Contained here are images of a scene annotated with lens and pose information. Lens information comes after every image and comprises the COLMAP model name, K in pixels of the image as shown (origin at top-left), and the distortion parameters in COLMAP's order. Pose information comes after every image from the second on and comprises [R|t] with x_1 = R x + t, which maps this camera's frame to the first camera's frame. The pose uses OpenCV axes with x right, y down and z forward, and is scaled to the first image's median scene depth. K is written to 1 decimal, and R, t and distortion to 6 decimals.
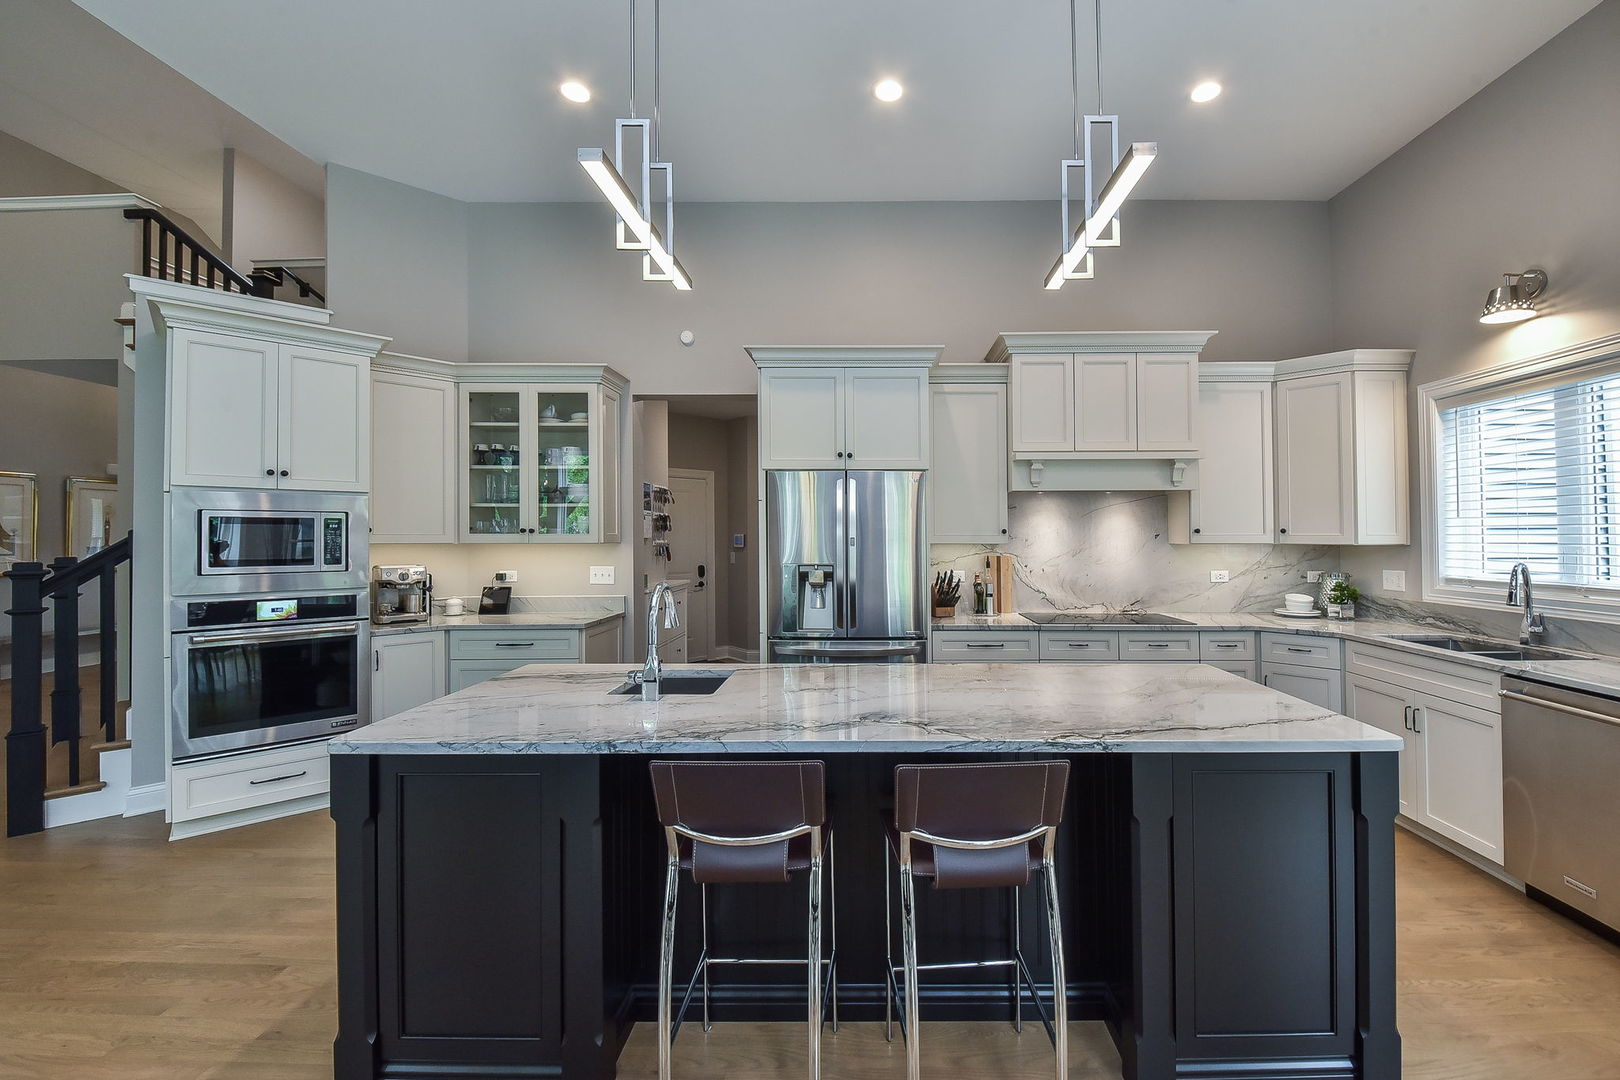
lens RADIAL K [[684.7, 0, 854.9], [0, 684.7, 524.7], [0, 0, 1]] dist [-0.002109, -0.001221]
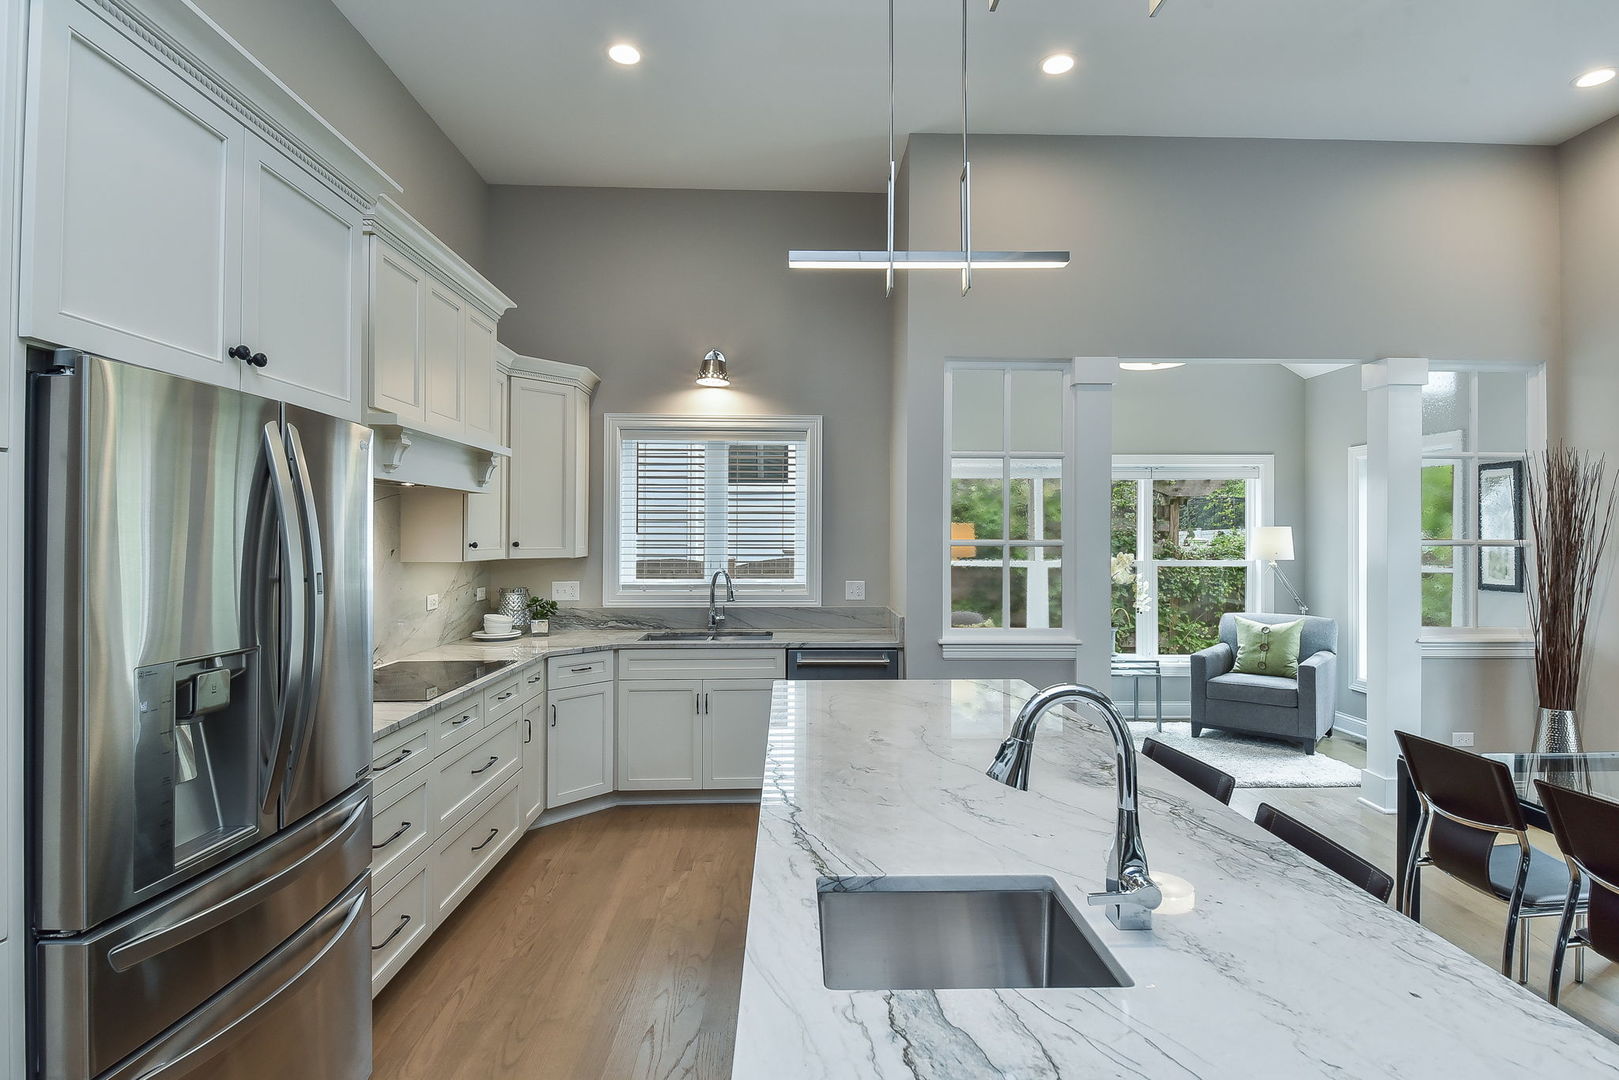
lens RADIAL K [[799.5, 0, 802.8], [0, 799.5, 537.4], [0, 0, 1]] dist [0.004528, -0.000284]
pose [[-0.029582, -0.000087, 0.999562, -0.464141], [-0.016754, 0.999860, -0.000409, -0.006329], [-0.999422, -0.016759, -0.029579, 0.698146]]
